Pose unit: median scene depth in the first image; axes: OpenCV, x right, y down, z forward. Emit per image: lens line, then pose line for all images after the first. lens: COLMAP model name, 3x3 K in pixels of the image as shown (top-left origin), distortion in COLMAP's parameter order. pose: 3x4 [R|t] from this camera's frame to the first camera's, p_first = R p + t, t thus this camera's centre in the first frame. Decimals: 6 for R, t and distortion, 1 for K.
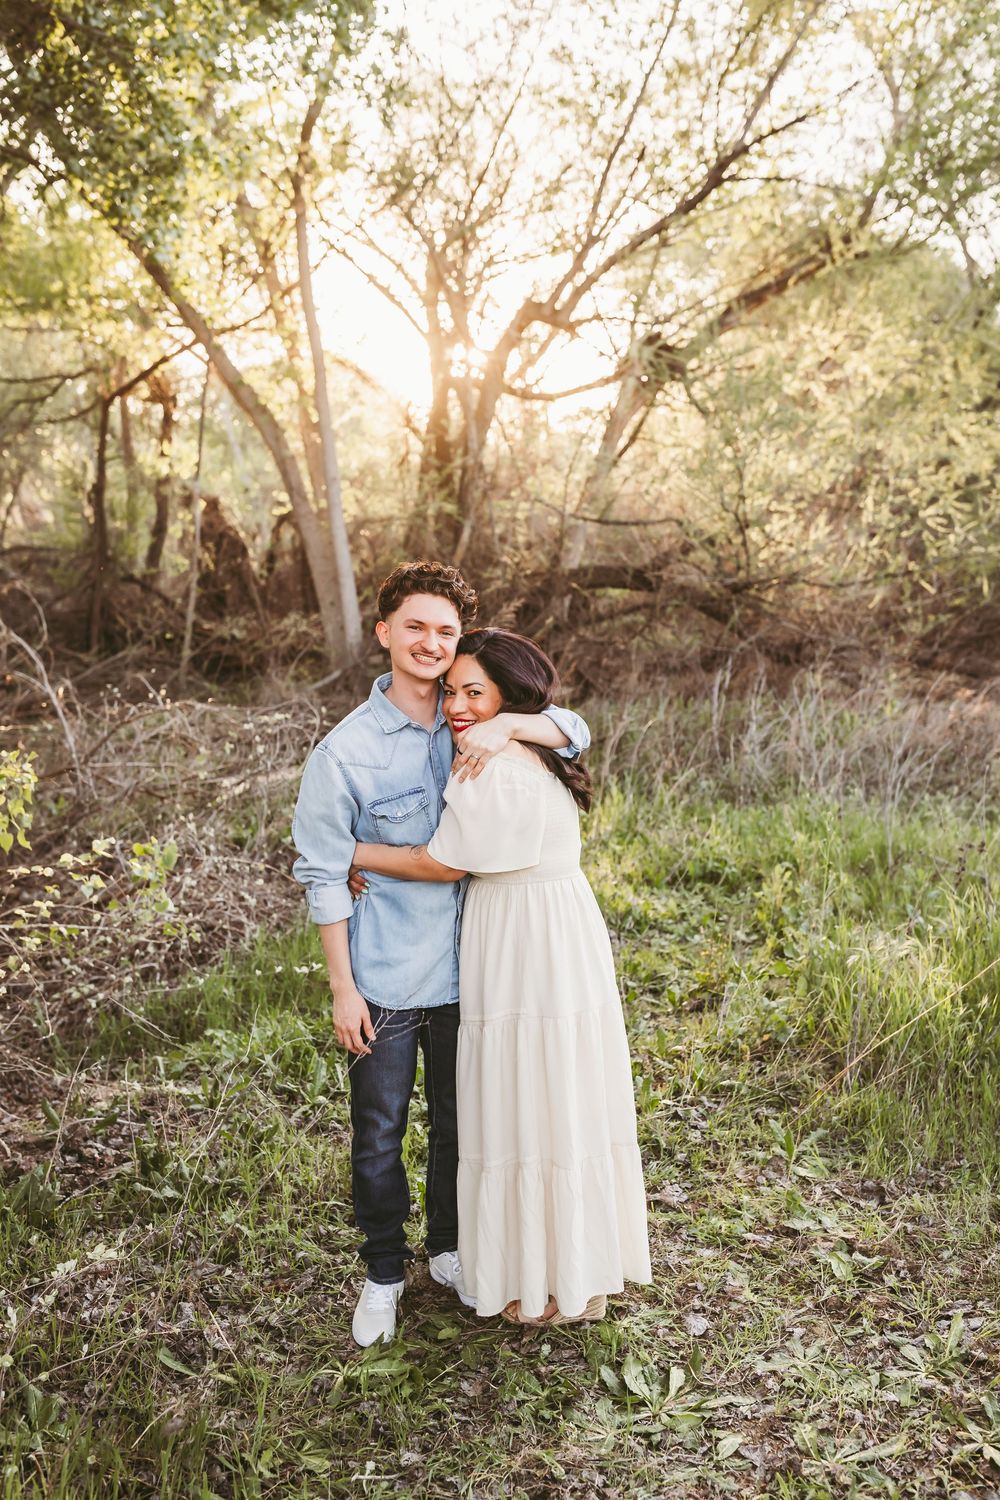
lens RADIAL K [[1396.9, 0, 512.1], [0, 1396.9, 735.3], [0, 0, 1]] dist [0.011414, -0.010267]
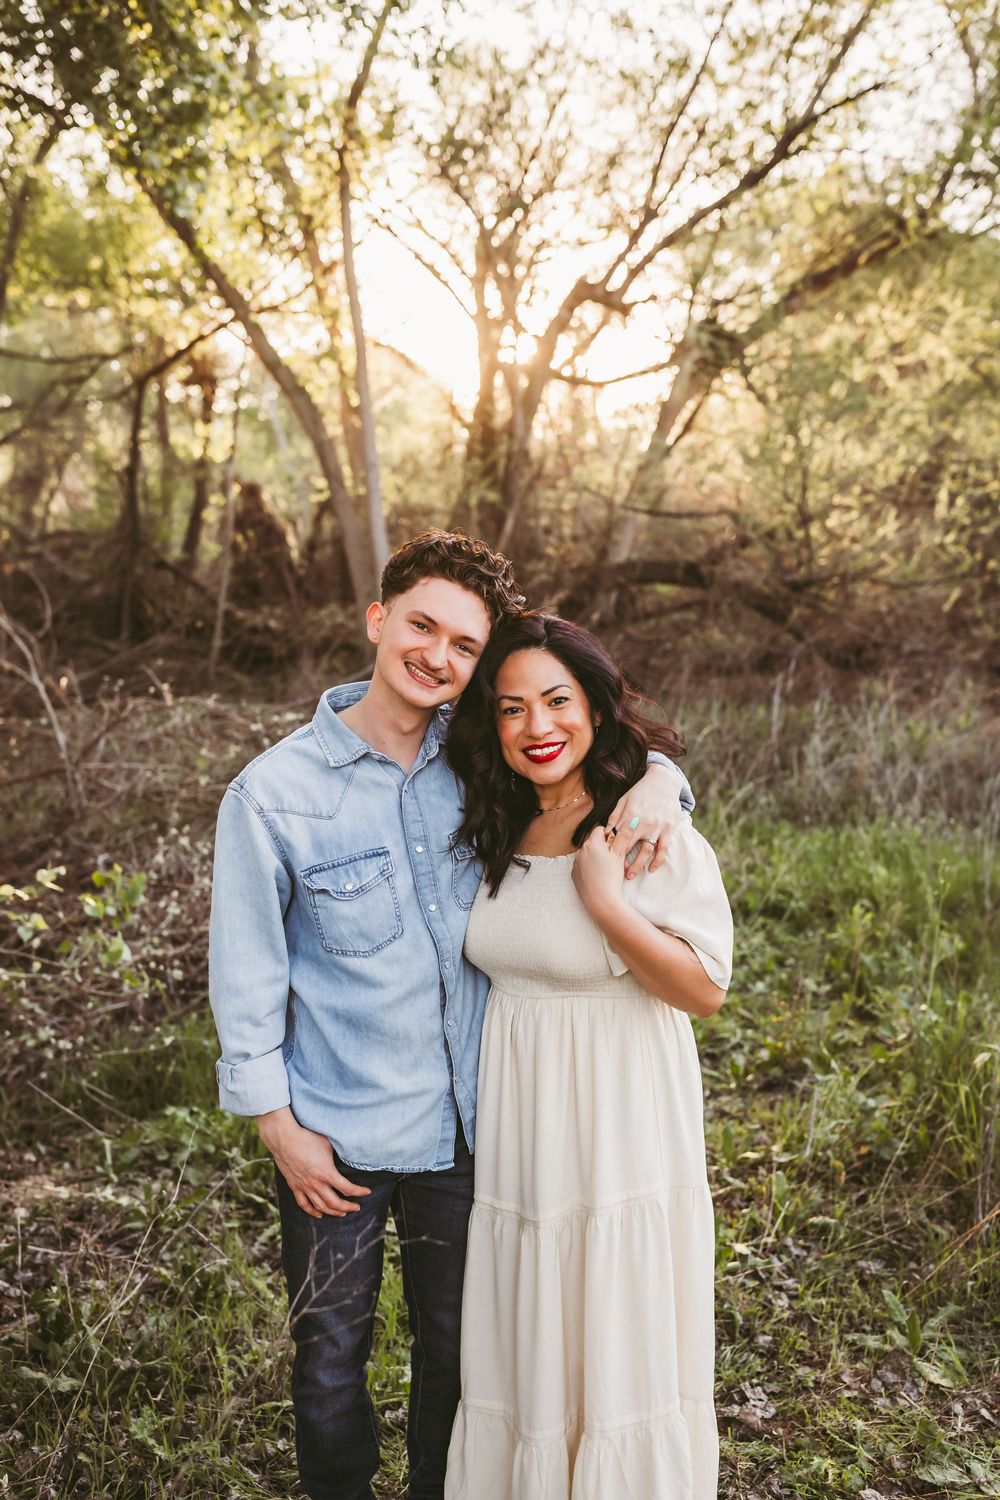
lens RADIAL K [[1395.1, 0, 500.0], [0, 1395.1, 750.0], [0, 0, 1]] dist [0.003589, 0.008478]
pose [[0.999008, 0.023985, -0.037530, 0.000317], [-0.023468, 0.999624, 0.014158, -0.004010], [0.037855, -0.013263, 0.999195, 0.057203]]
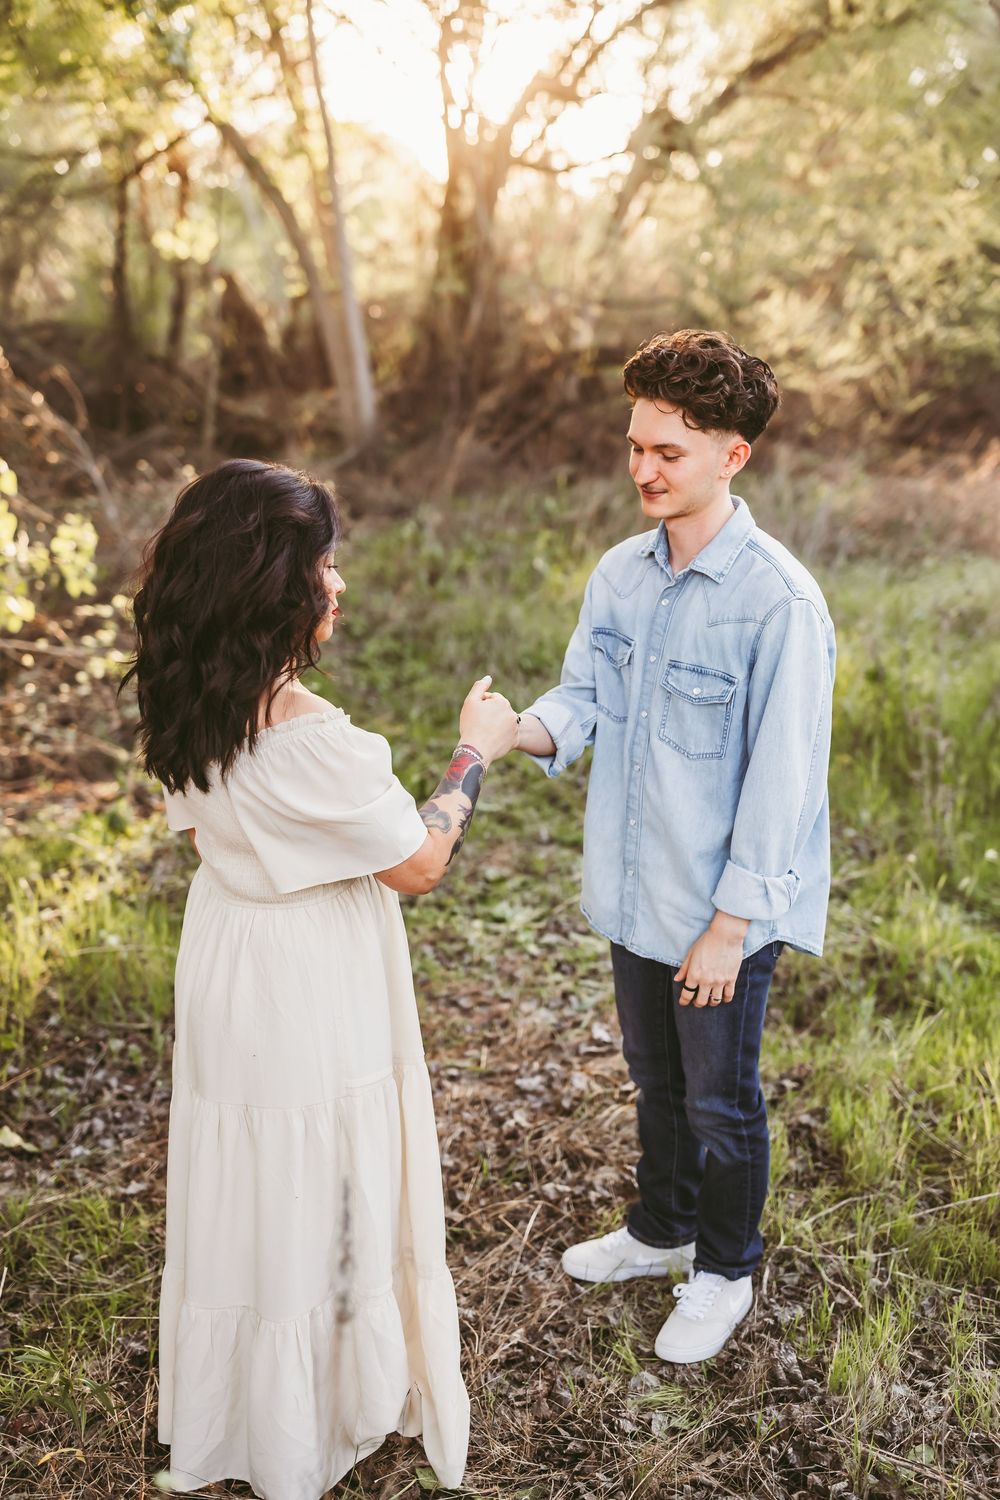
lens RADIAL K [[1397.1, 0, 501.5], [0, 1397.1, 732.7], [0, 0, 1]] dist [0.014315, -0.006611]
pose [[0.999607, 0.003610, -0.027796, 0.021369], [0.000739, 0.987933, 0.154882, 0.002032], [0.028019, -0.154842, 0.987542, -0.086500]]
